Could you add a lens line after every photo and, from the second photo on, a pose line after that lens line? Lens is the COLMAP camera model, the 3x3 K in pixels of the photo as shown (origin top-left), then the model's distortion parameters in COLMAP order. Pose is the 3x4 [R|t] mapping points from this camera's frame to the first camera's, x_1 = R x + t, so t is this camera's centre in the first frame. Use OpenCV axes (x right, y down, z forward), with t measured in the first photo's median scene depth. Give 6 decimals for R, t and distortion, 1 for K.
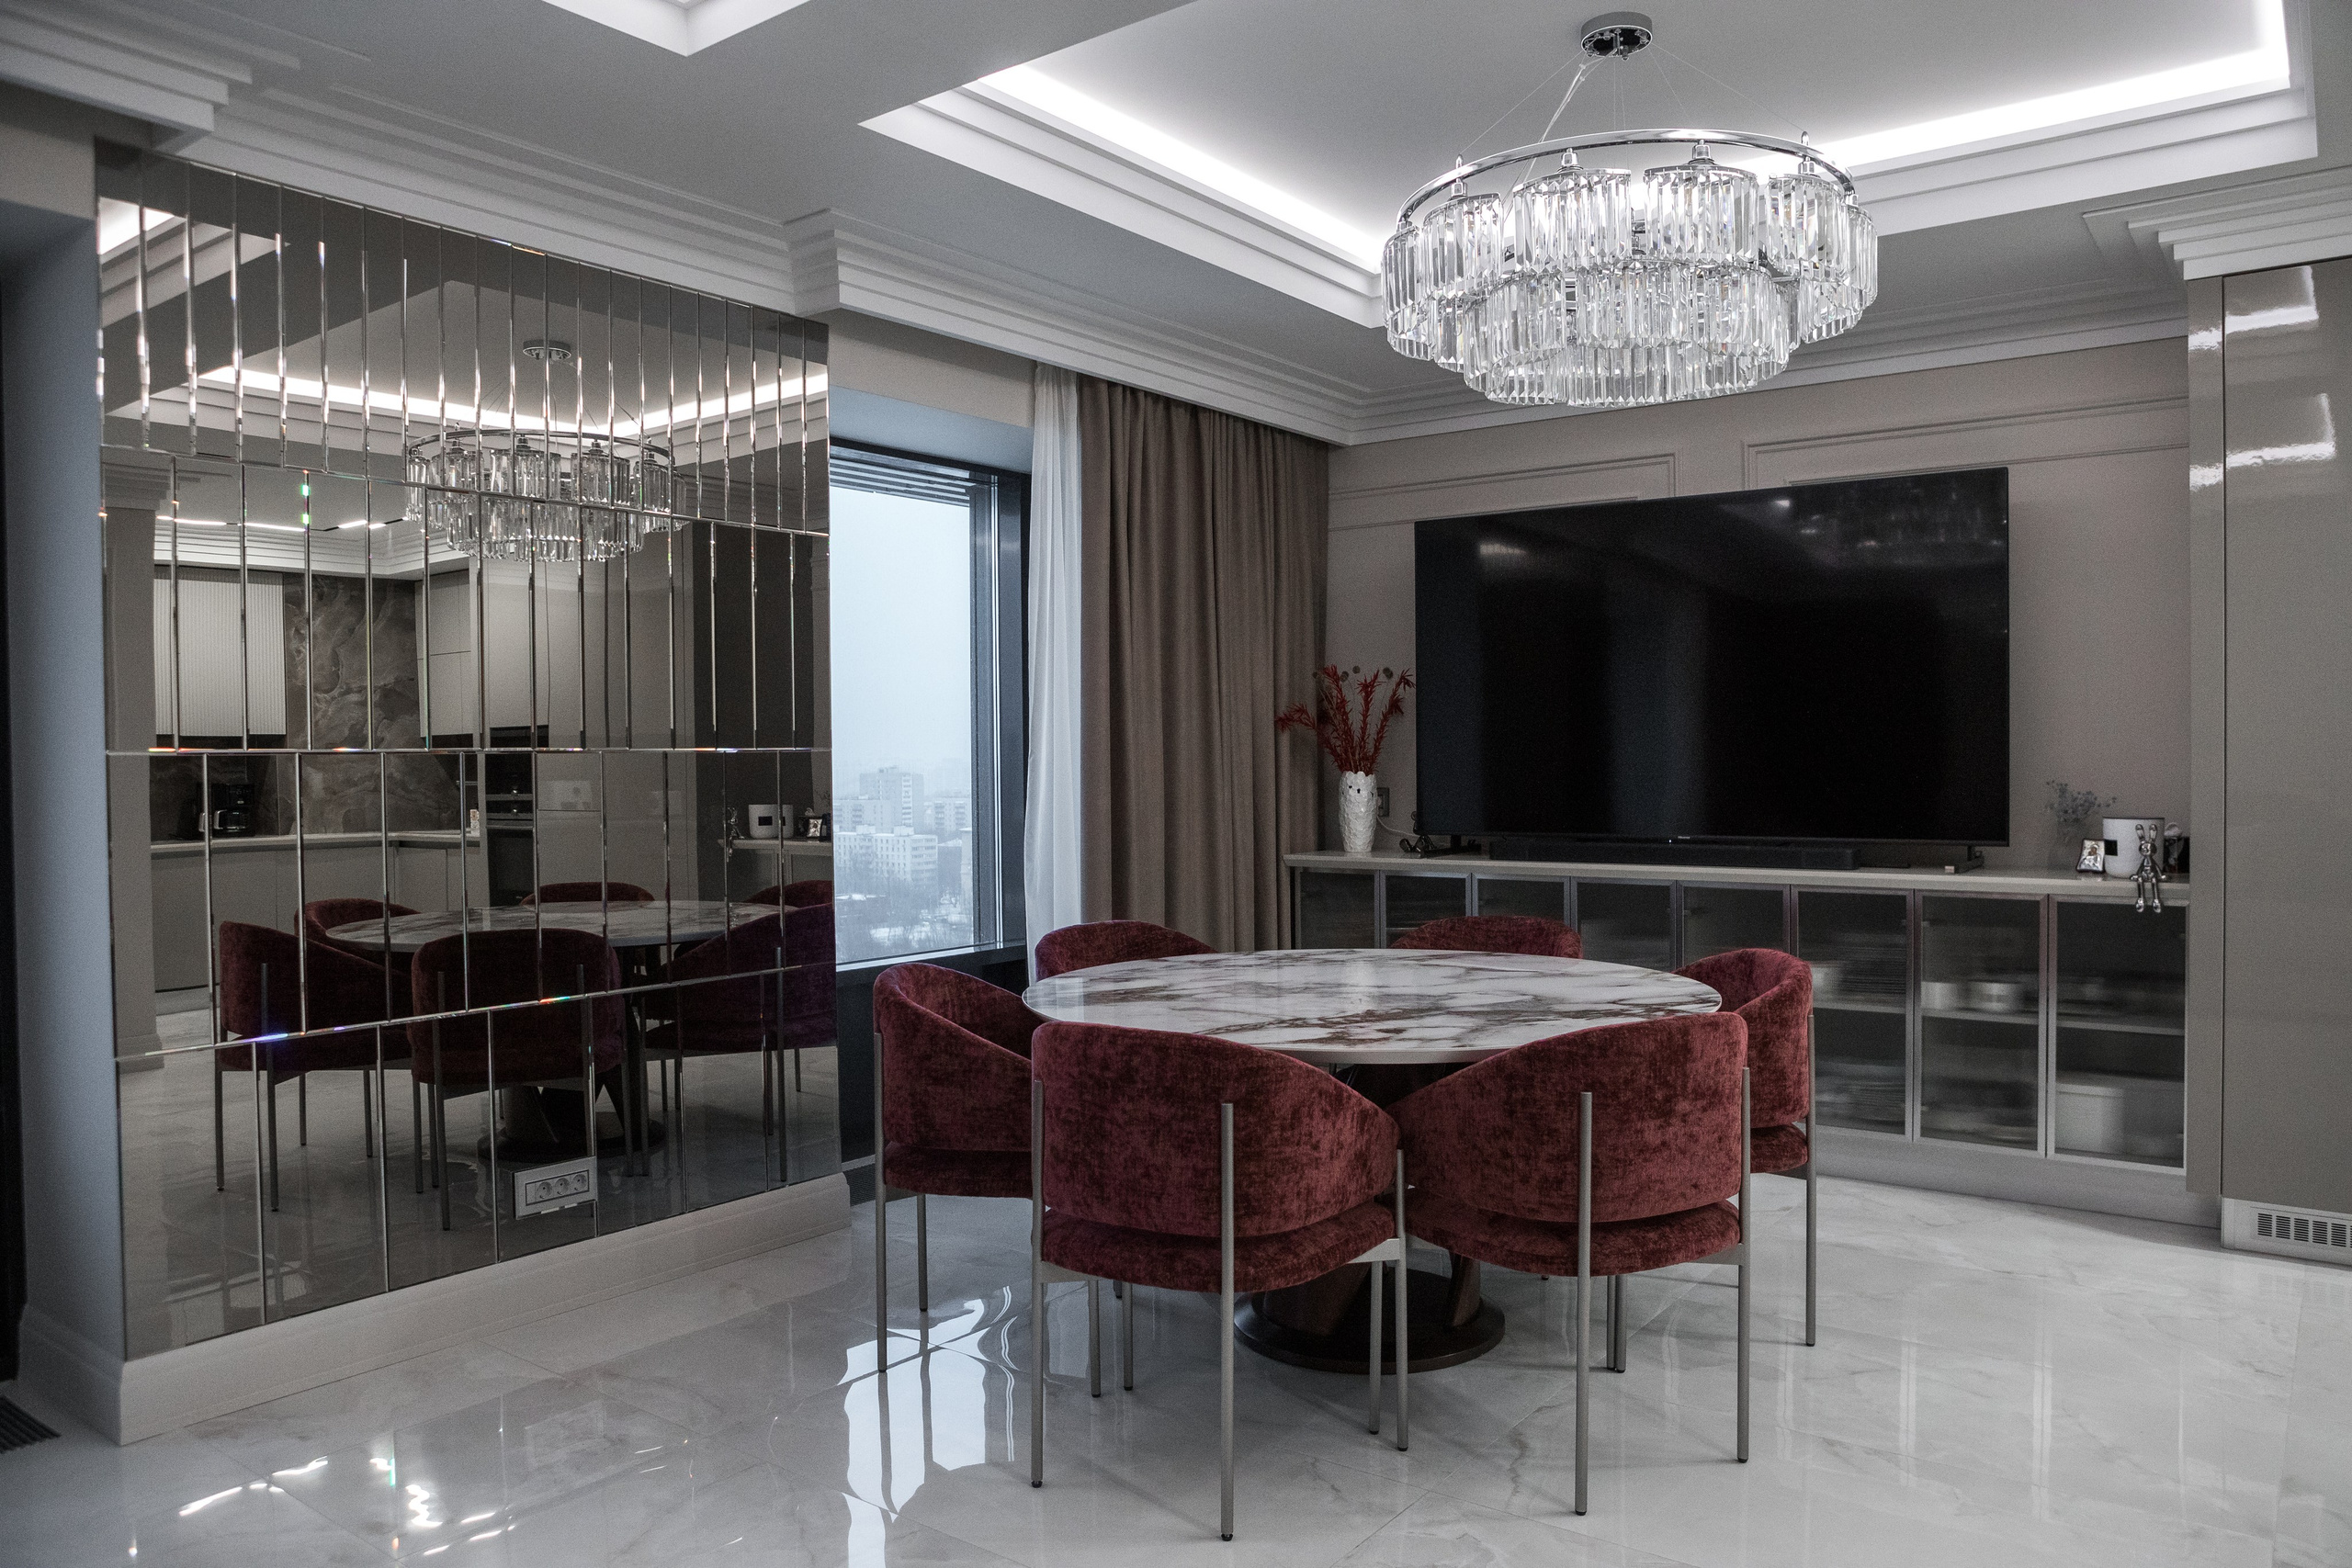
lens RADIAL K [[1689.9, 0, 1187.3], [0, 1689.9, 776.7], [0, 0, 1]] dist [-0.097588, 0.079825]
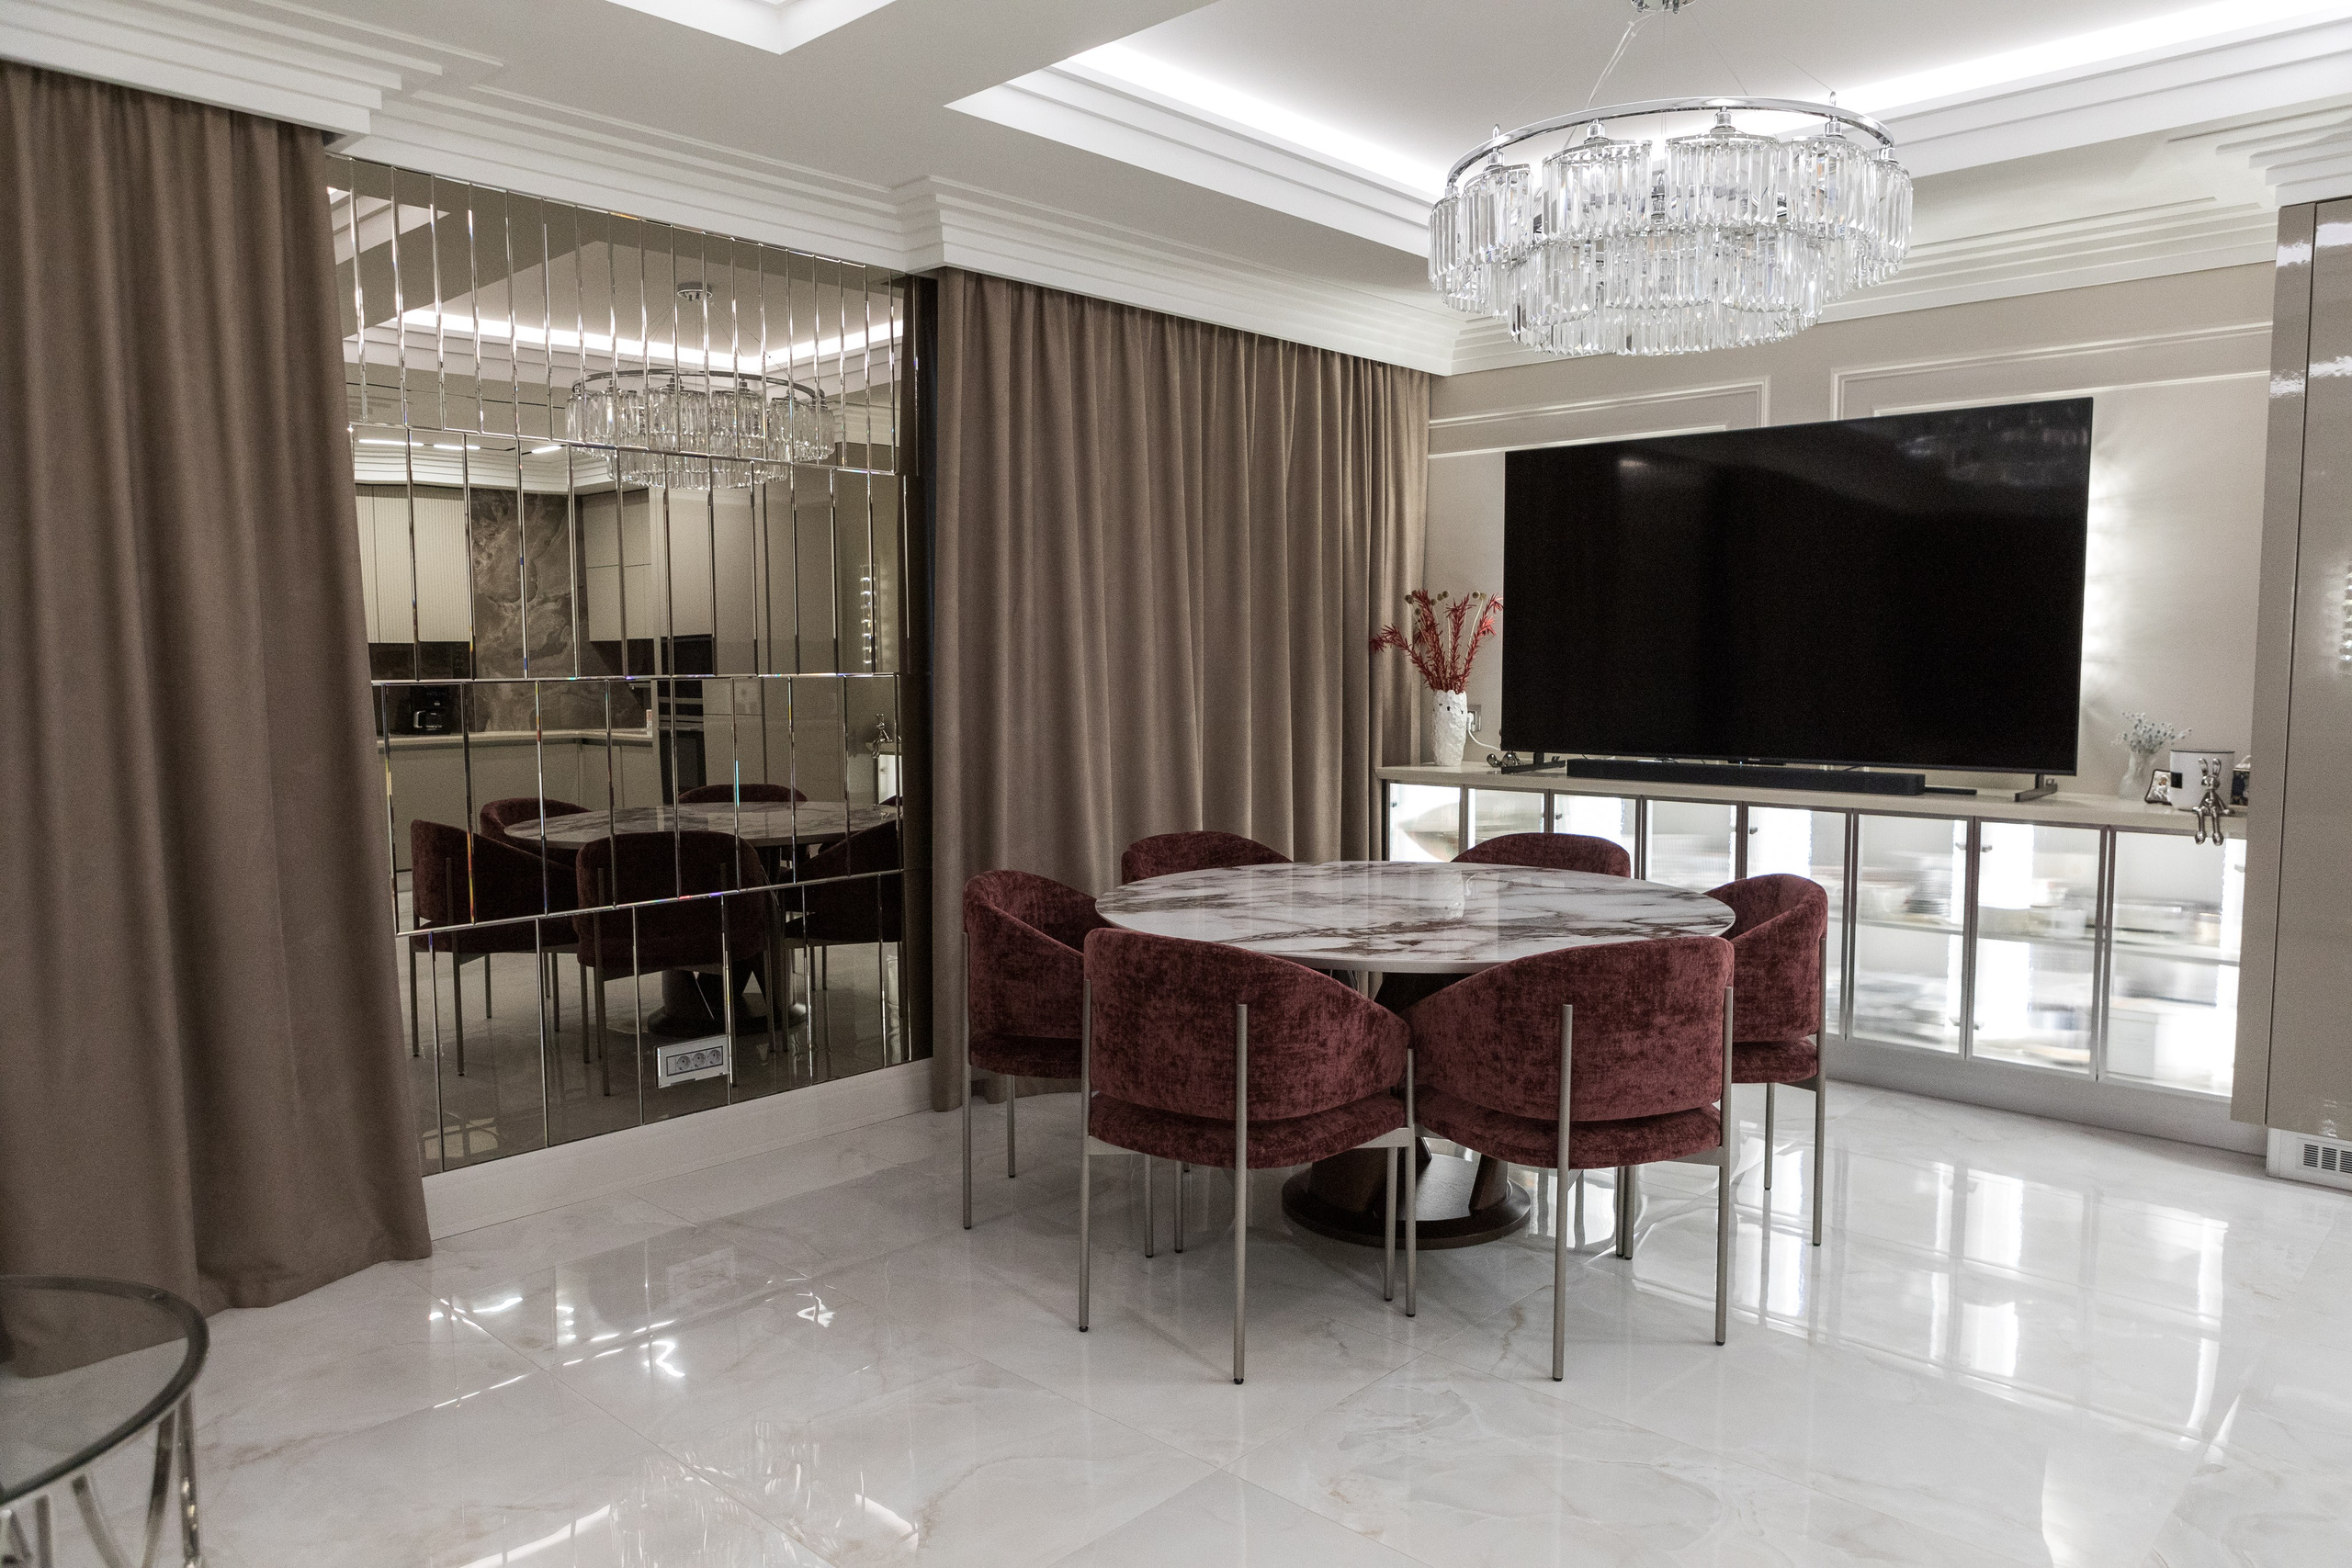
lens RADIAL K [[1637.1, 0, 1176.0], [0, 1637.1, 784.0], [0, 0, 1]] dist [-0.003592, 0.005459]
pose [[0.993827, 0.013703, -0.110090, 0.089687], [-0.006251, 0.997682, 0.067755, -0.027382], [0.110763, -0.066649, 0.991610, -0.088665]]
